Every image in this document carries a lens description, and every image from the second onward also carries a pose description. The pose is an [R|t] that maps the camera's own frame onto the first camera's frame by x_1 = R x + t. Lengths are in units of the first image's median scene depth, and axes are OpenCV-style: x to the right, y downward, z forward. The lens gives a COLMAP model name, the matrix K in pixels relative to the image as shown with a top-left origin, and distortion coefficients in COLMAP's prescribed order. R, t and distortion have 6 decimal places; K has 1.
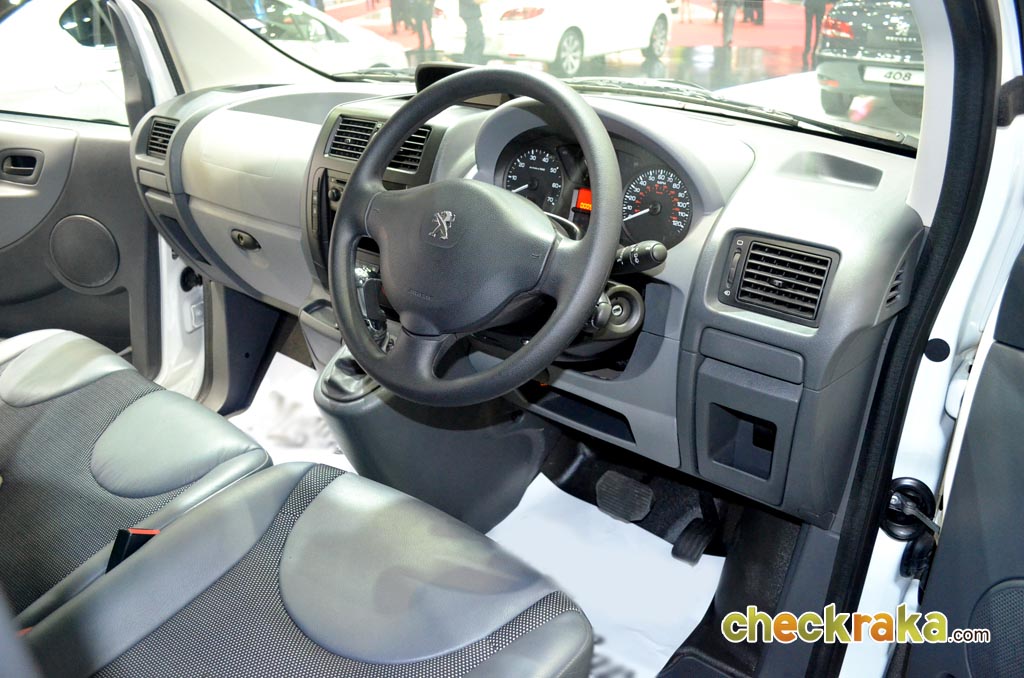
lens RADIAL K [[793.5, 0, 511.3], [0, 793.5, 340.1], [0, 0, 1]] dist [-0.073706, 0.004851]
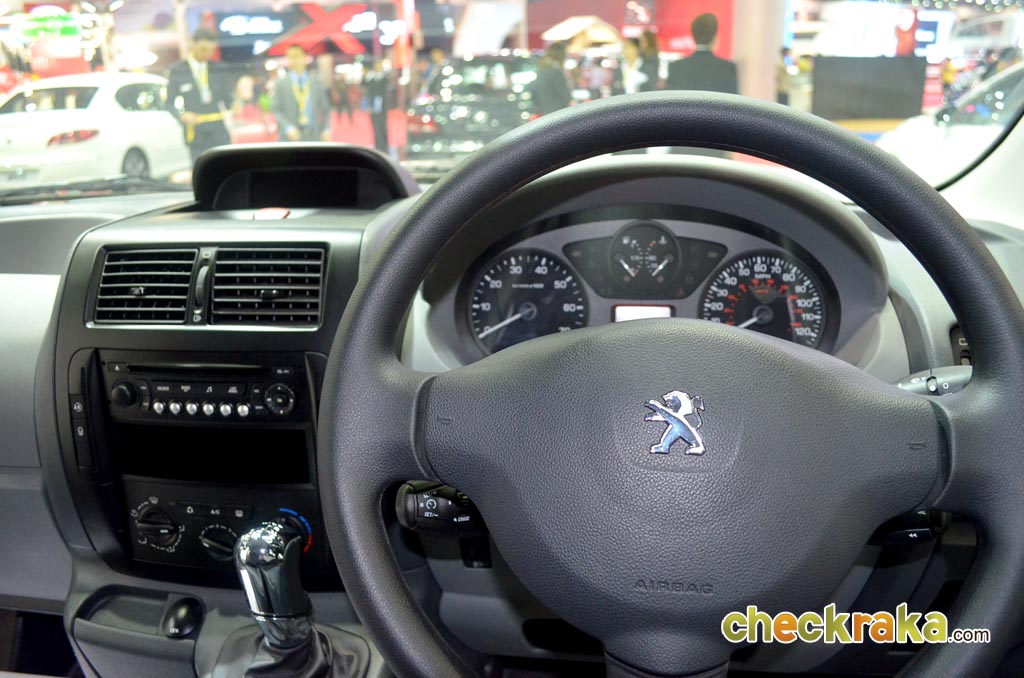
lens RADIAL K [[793.5, 0, 512.9], [0, 793.5, 336.8], [0, 0, 1]] dist [-0.073706, 0.004851]
pose [[0.856857, -0.179429, 0.483323, -0.276693], [0.241934, 0.967791, -0.069630, -0.137106], [-0.455262, 0.176595, 0.872669, 0.470530]]
